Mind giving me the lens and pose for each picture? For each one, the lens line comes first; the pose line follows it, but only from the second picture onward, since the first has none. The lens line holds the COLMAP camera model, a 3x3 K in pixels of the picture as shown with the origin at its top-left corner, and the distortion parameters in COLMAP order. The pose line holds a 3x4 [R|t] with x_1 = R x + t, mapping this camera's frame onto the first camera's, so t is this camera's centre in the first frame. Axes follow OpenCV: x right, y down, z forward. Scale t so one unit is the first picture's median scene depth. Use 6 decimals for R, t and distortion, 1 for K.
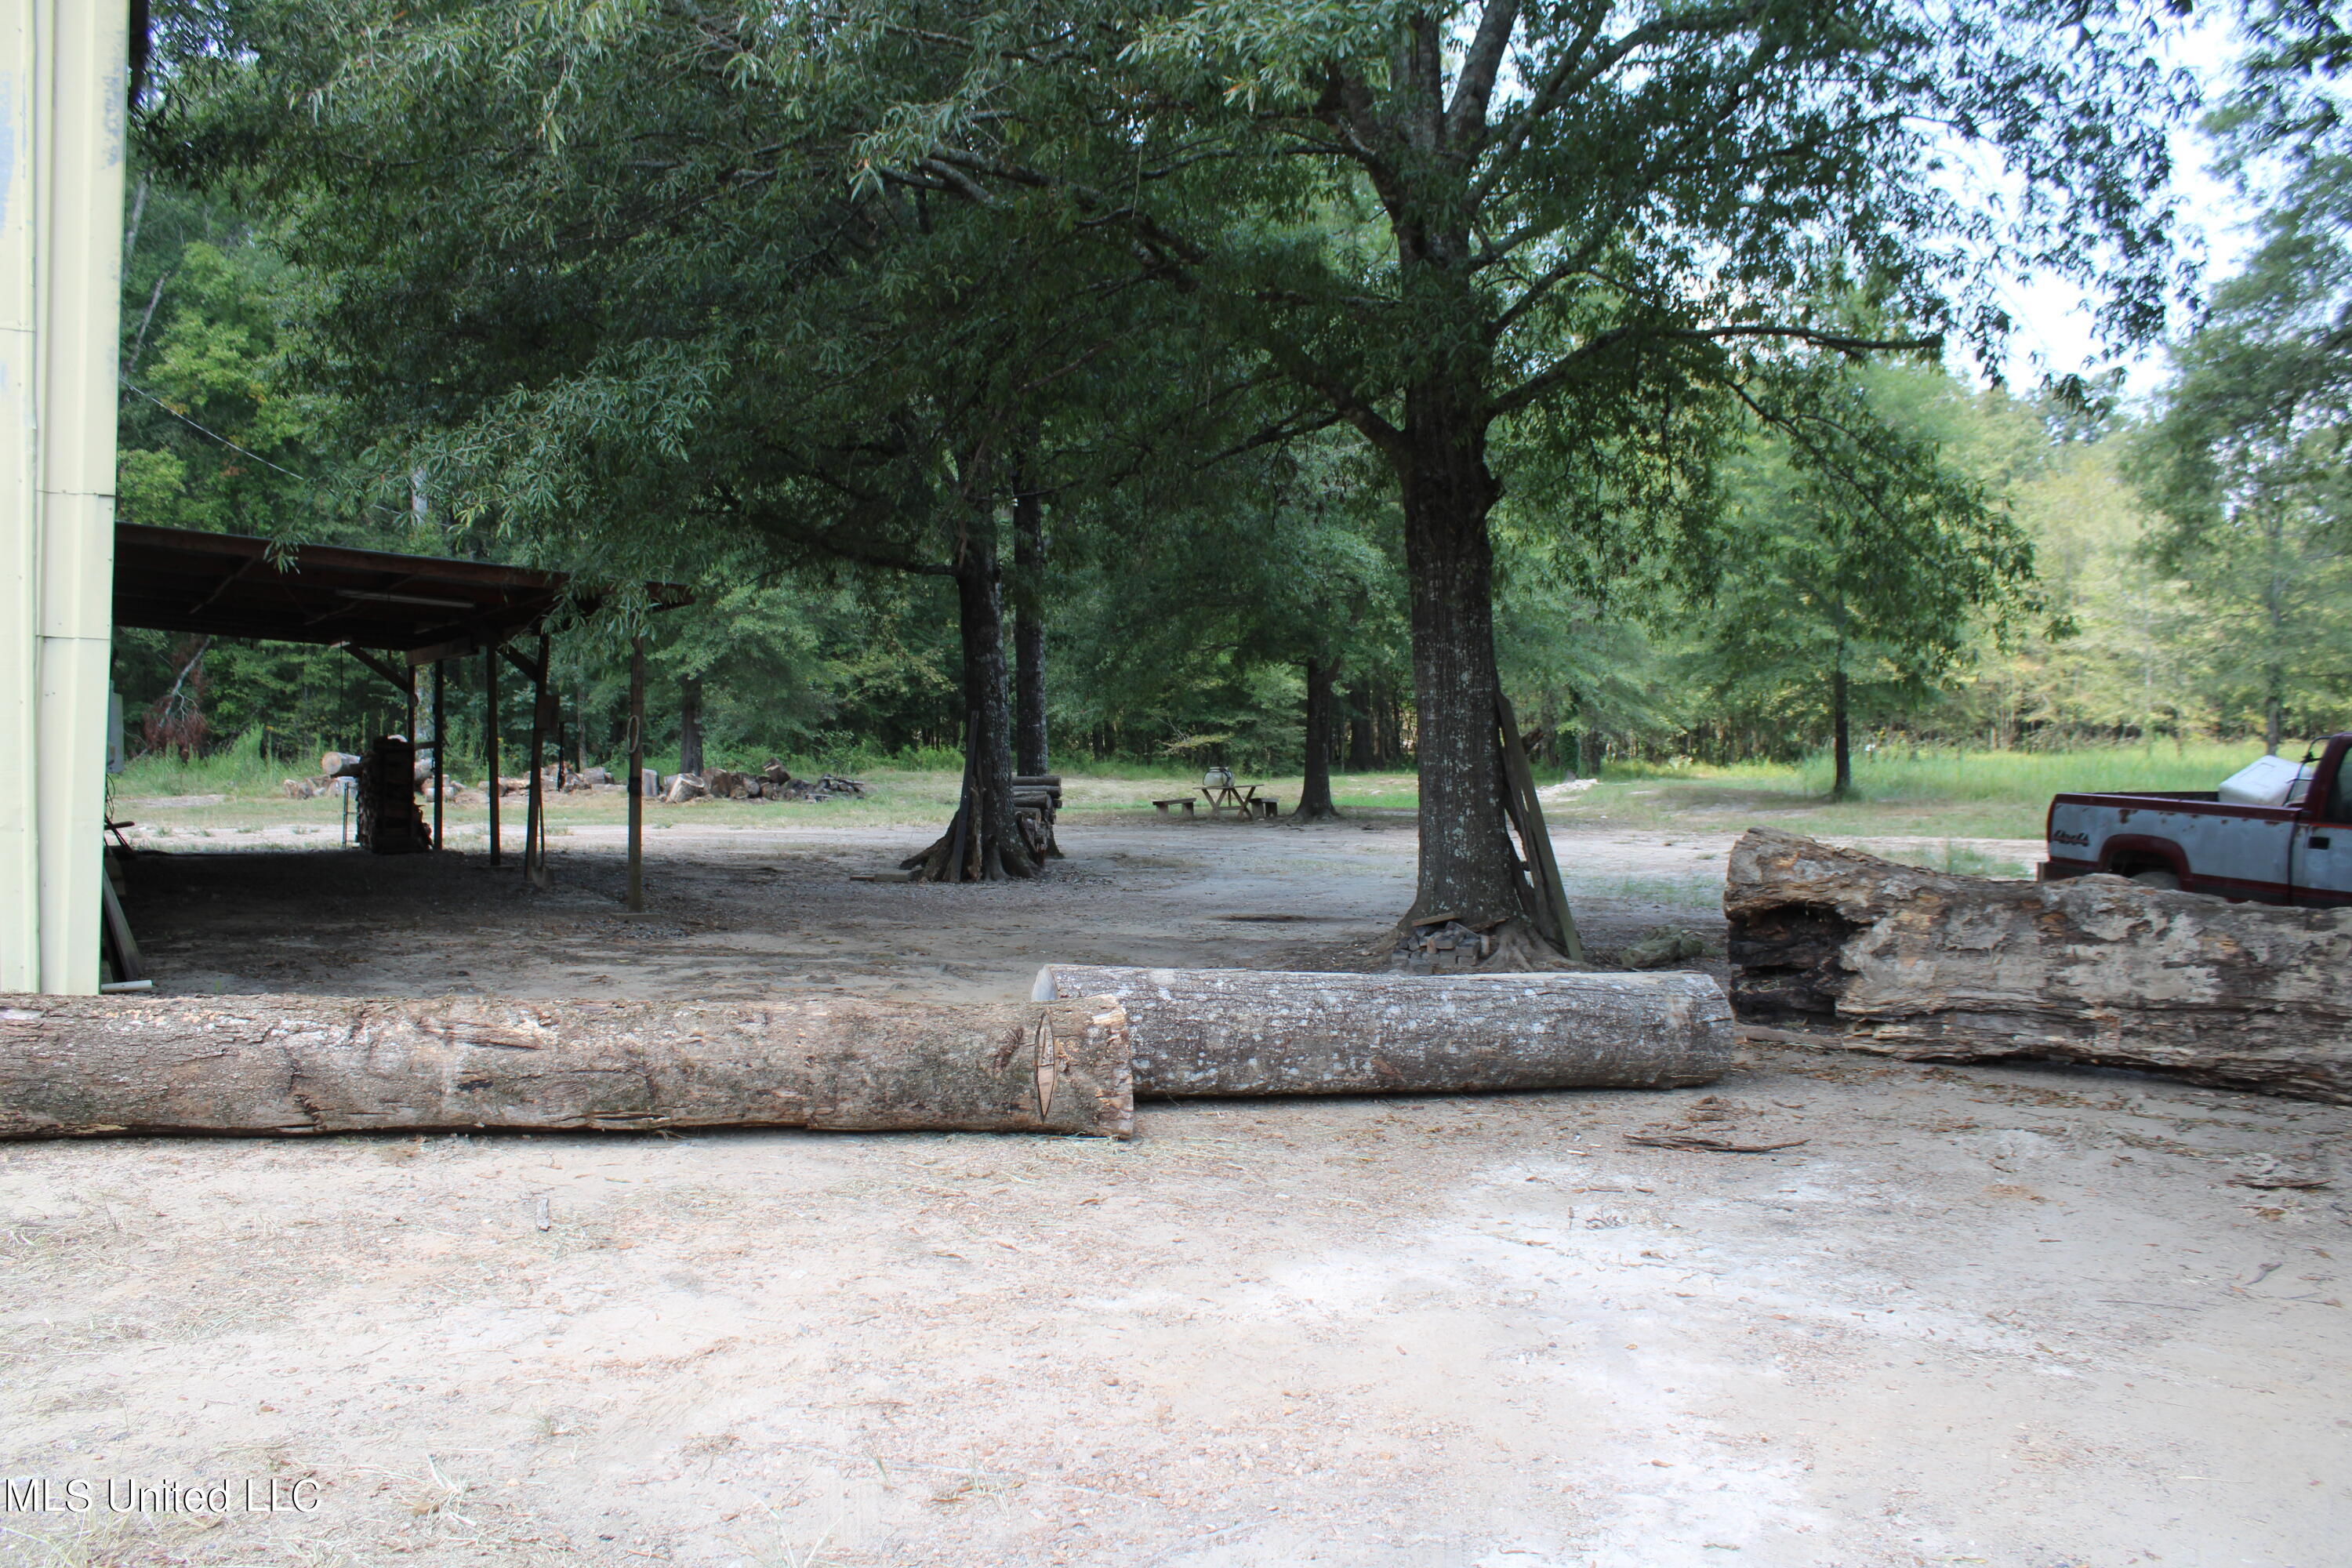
lens RADIAL K [[1931.1, 0, 1176.0], [0, 1931.1, 784.0], [0, 0, 1]] dist [-0.184536, 0.158408]
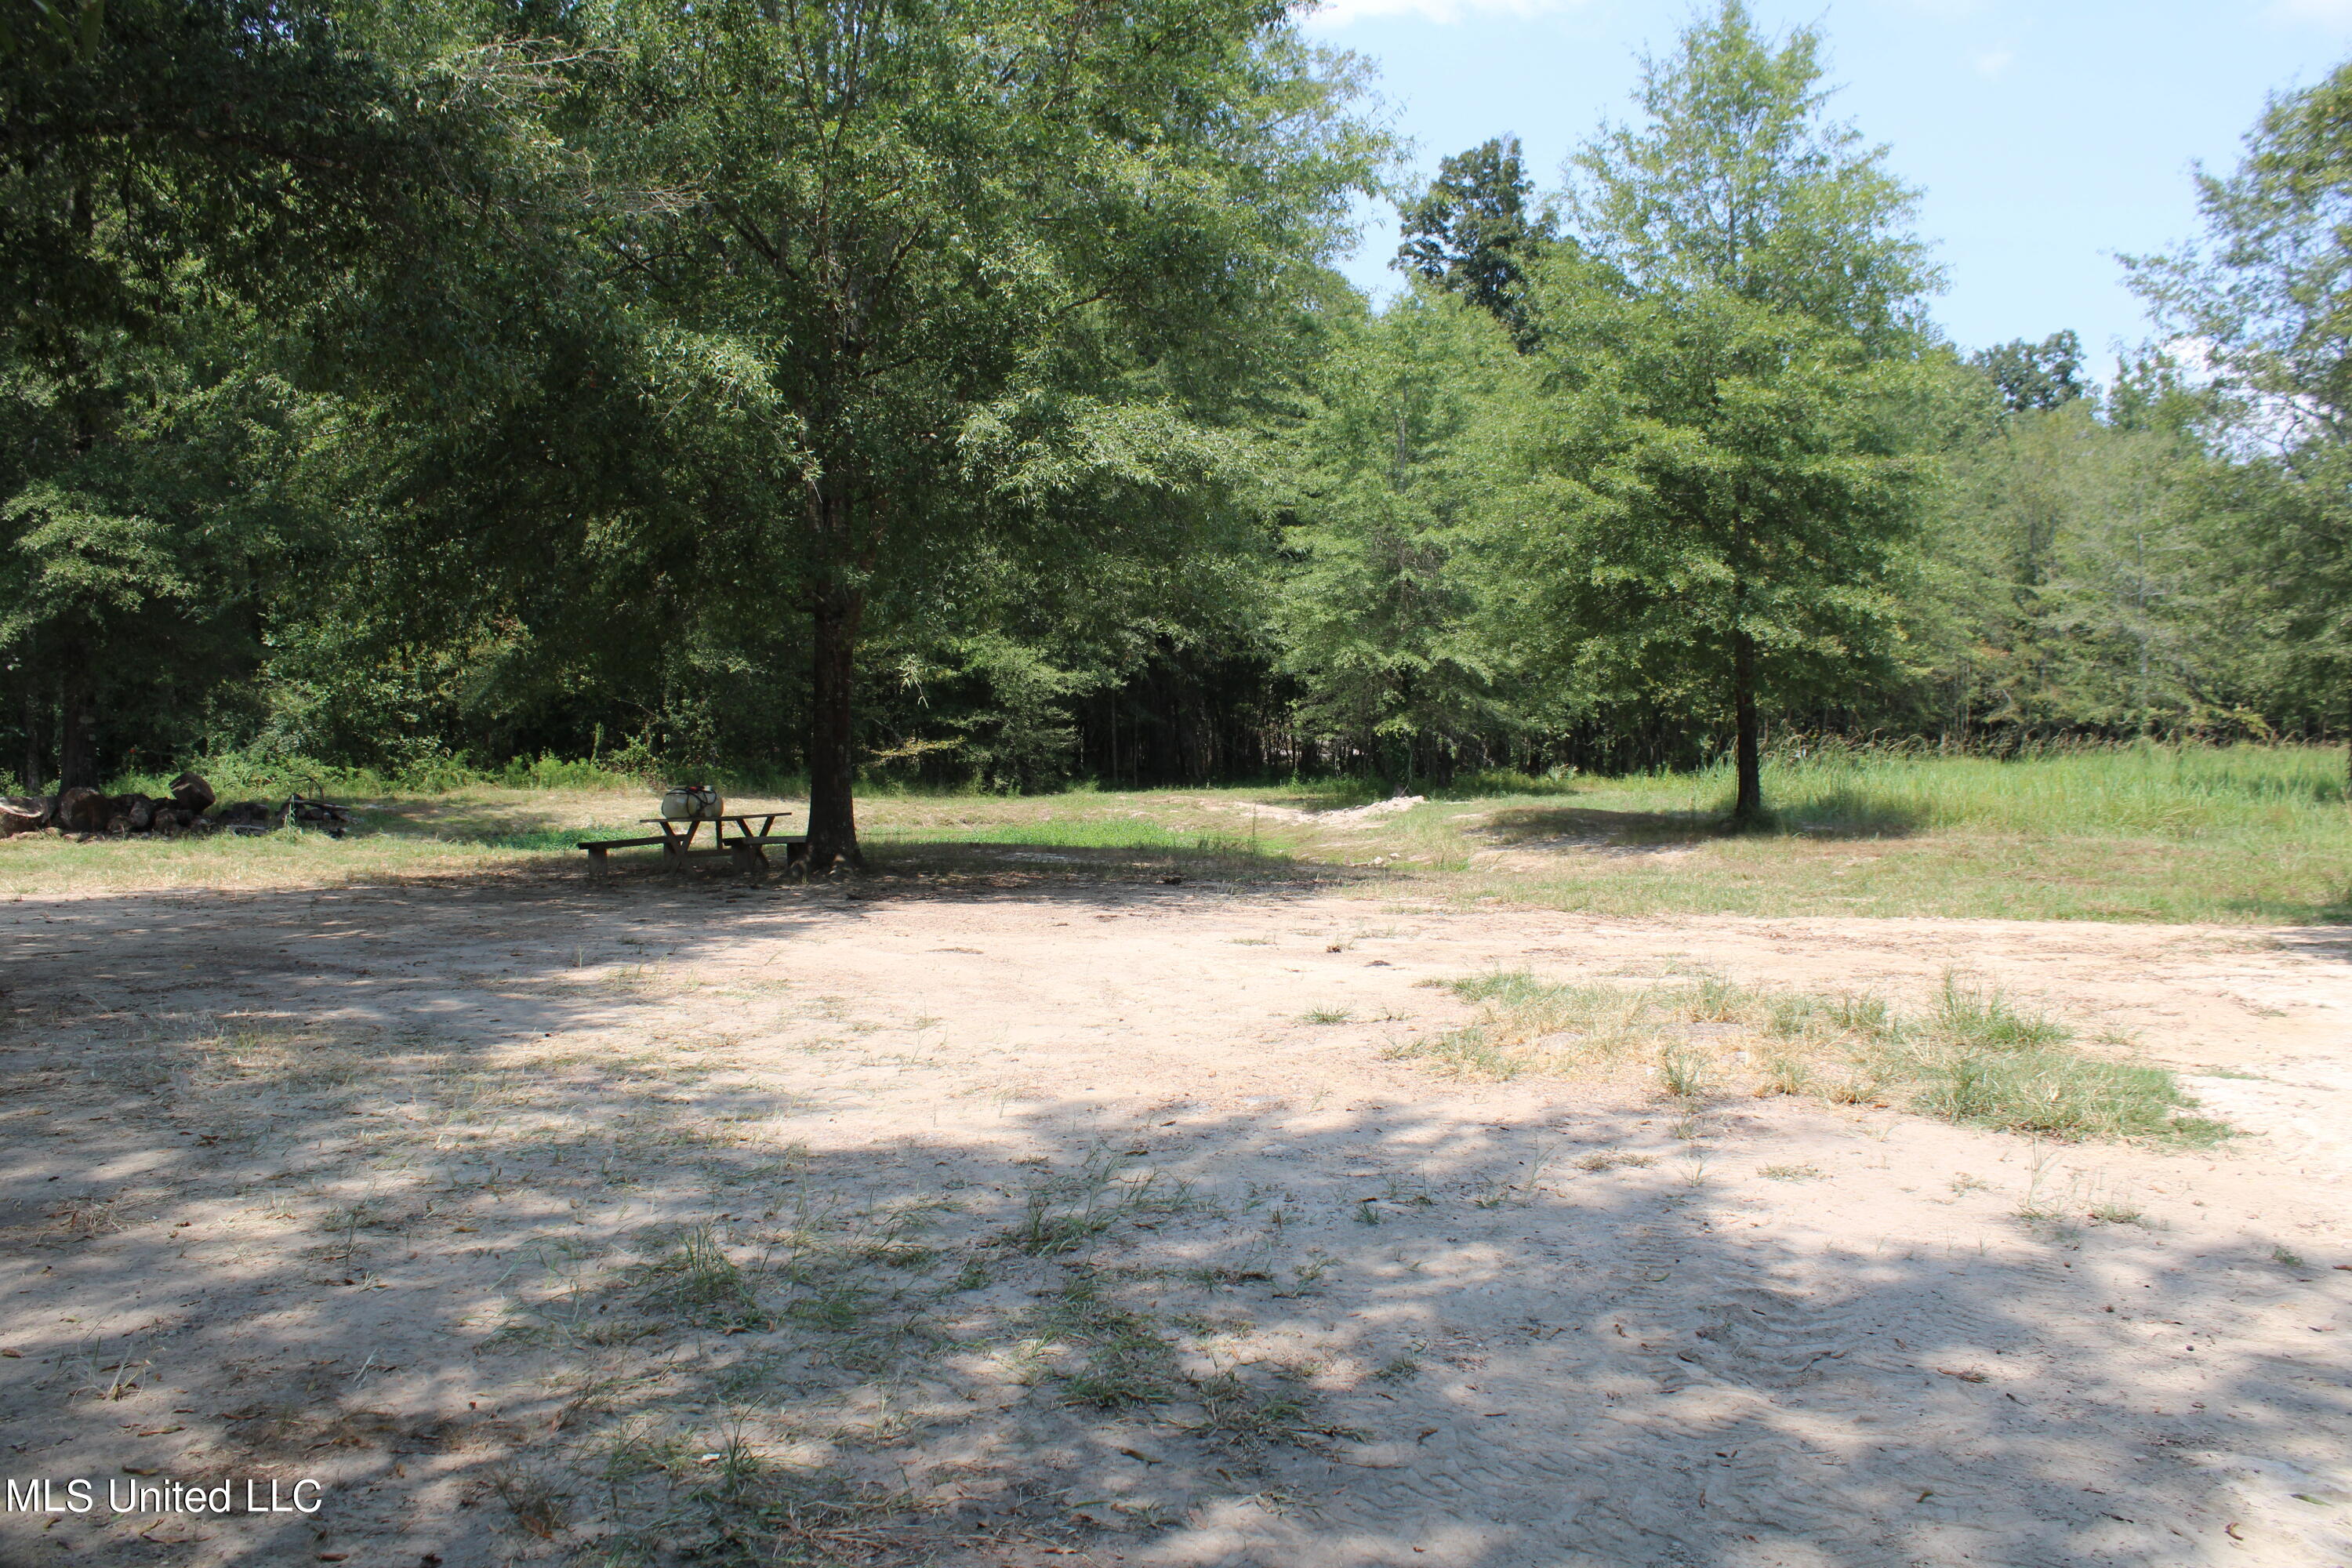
lens RADIAL K [[1931.1, 0, 1176.0], [0, 1931.1, 784.0], [0, 0, 1]] dist [-0.184536, 0.158408]
pose [[0.999514, -0.003949, 0.030920, 0.081972], [0.004126, 0.999975, -0.005680, -0.002958], [-0.030897, 0.005805, 0.999506, 0.213730]]
